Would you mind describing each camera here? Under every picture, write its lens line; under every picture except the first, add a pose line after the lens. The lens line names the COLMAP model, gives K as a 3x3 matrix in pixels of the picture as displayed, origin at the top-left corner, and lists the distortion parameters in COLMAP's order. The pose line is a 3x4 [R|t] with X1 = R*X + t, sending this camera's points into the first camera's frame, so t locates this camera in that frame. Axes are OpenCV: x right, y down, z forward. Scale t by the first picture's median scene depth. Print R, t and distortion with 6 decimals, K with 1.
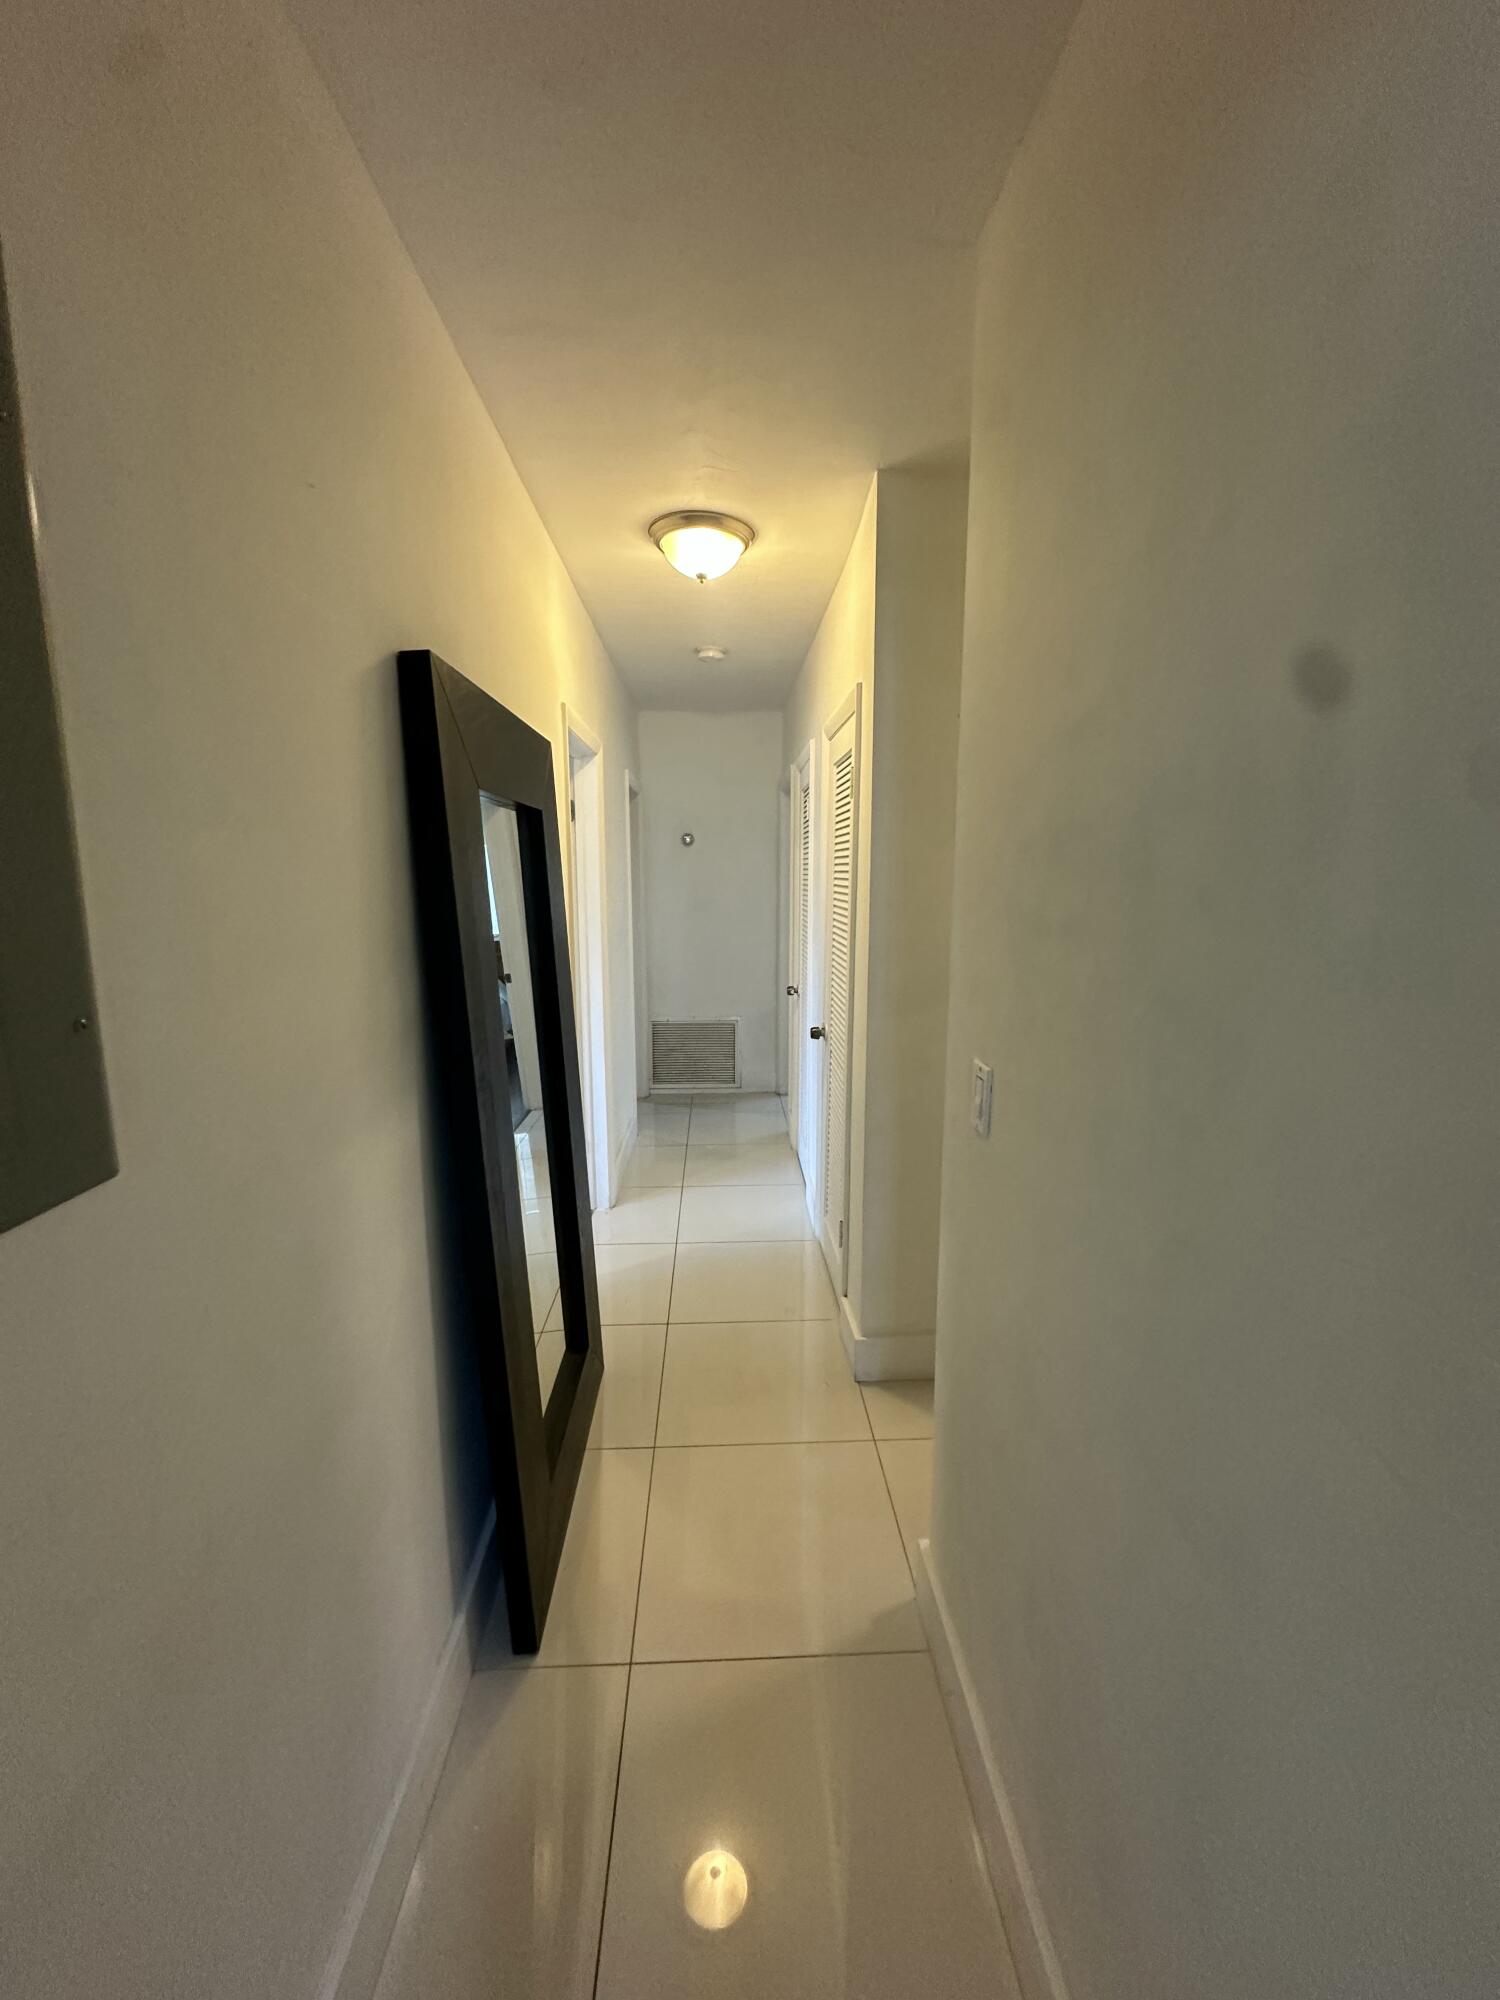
lens RADIAL K [[794.0, 0, 753.0], [0, 794.0, 998.2], [0, 0, 1]] dist [-0.000846, -0.000129]
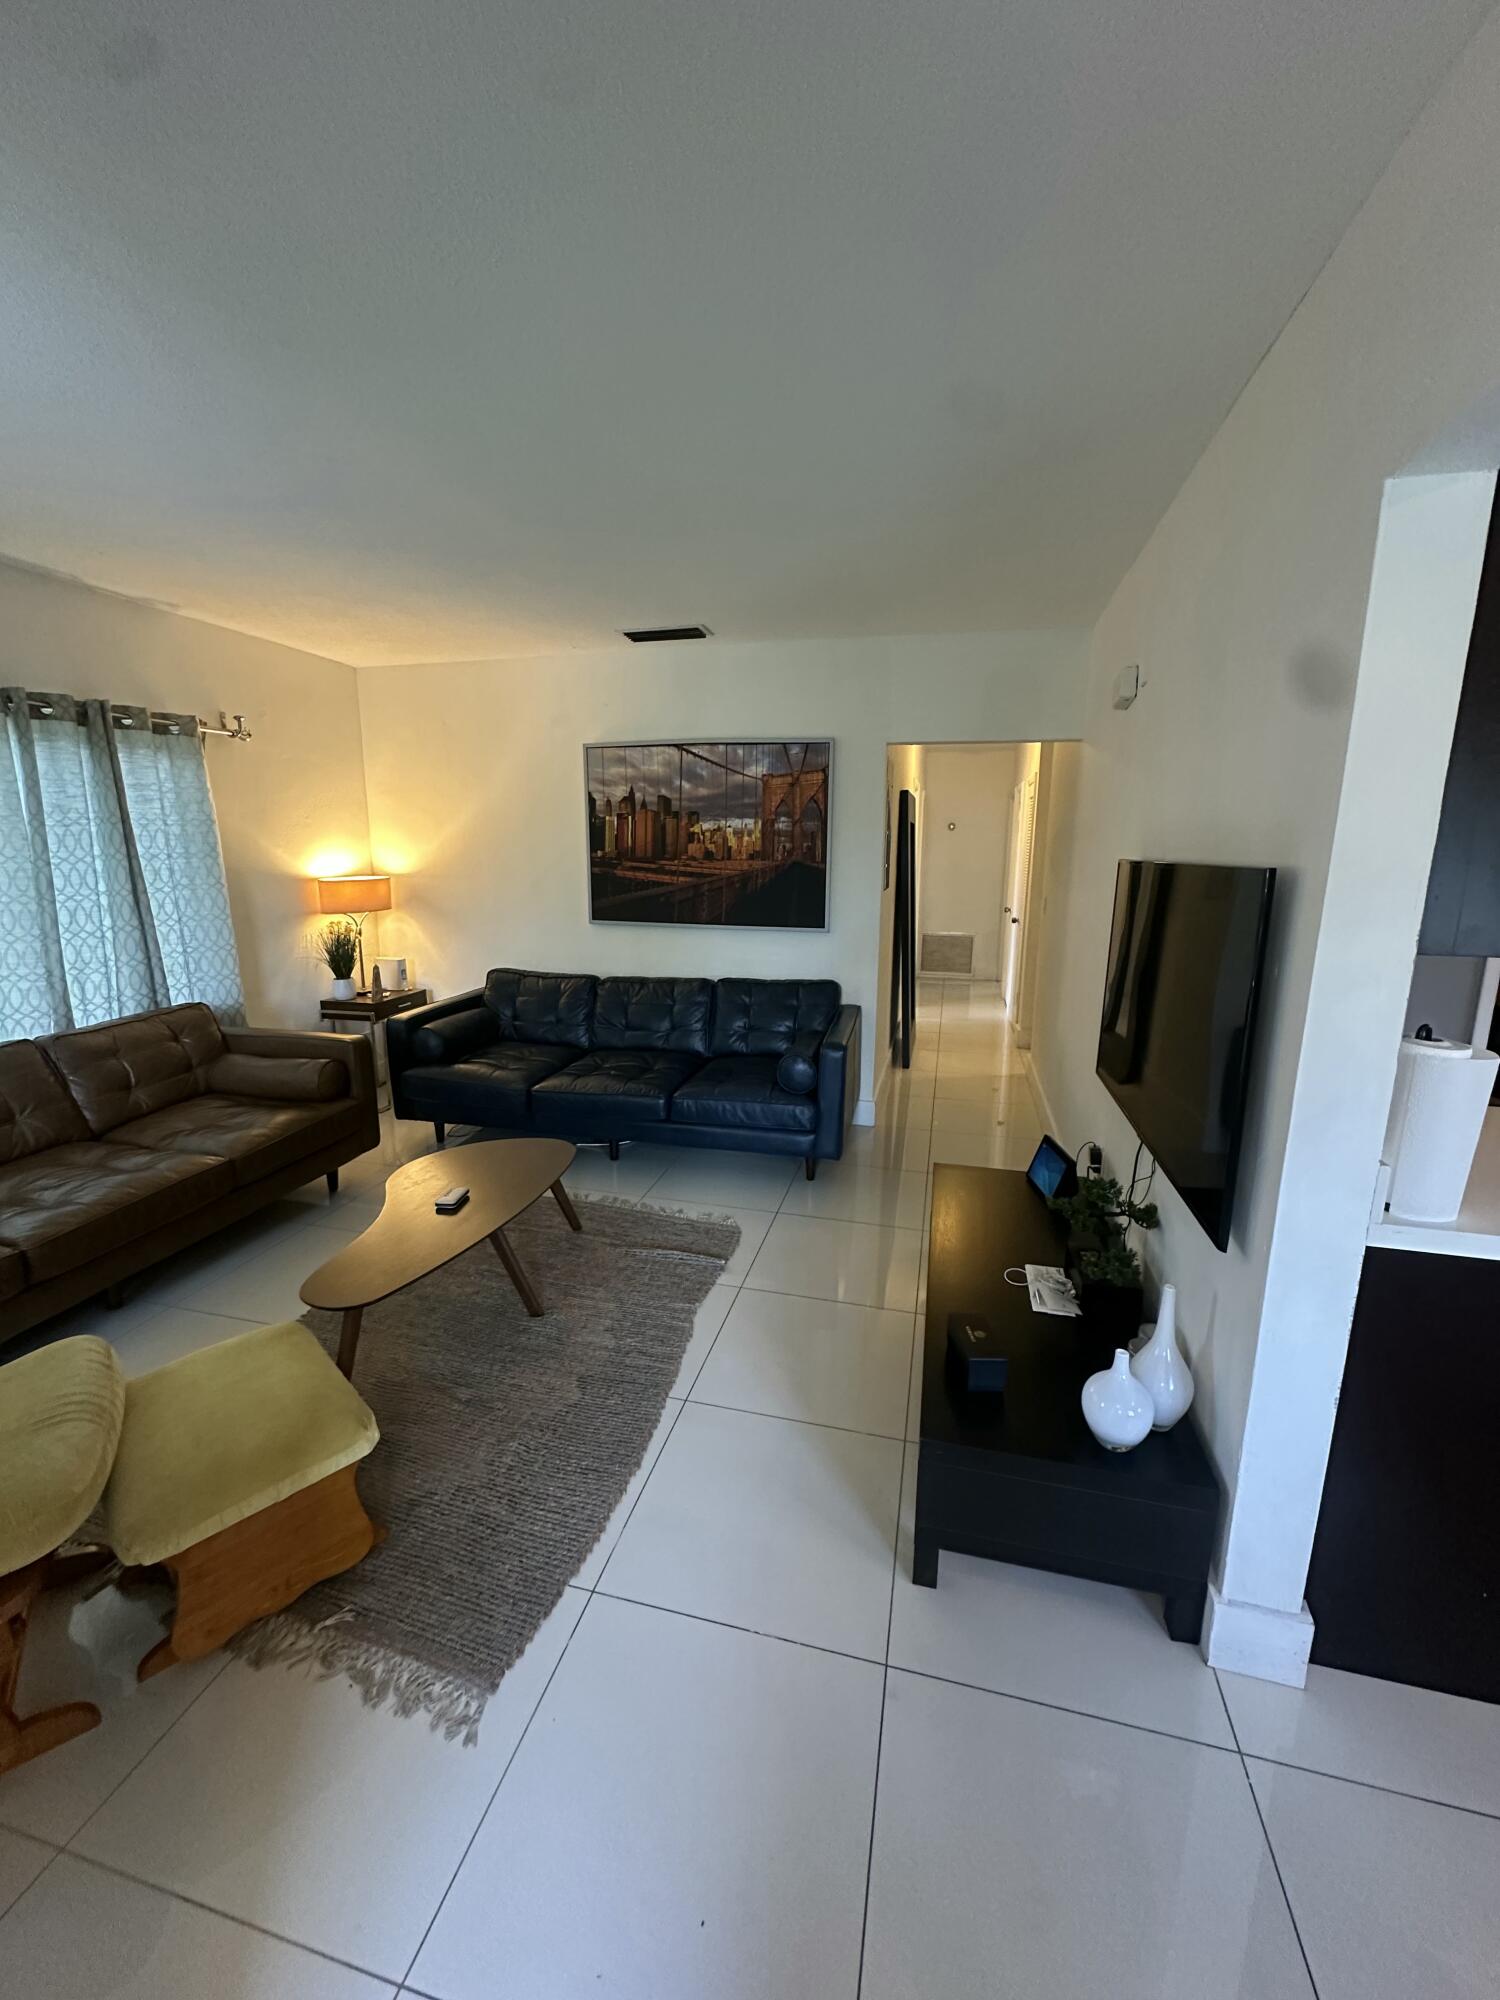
lens RADIAL K [[802.2, 0, 754.0], [0, 802.2, 992.0], [0, 0, 1]] dist [-0.000253, 0.000023]
pose [[0.959275, 0.059821, -0.276068, 0.011179], [-0.053373, 0.998099, 0.030819, 0.173663], [0.277387, -0.014829, 0.960644, -1.086566]]
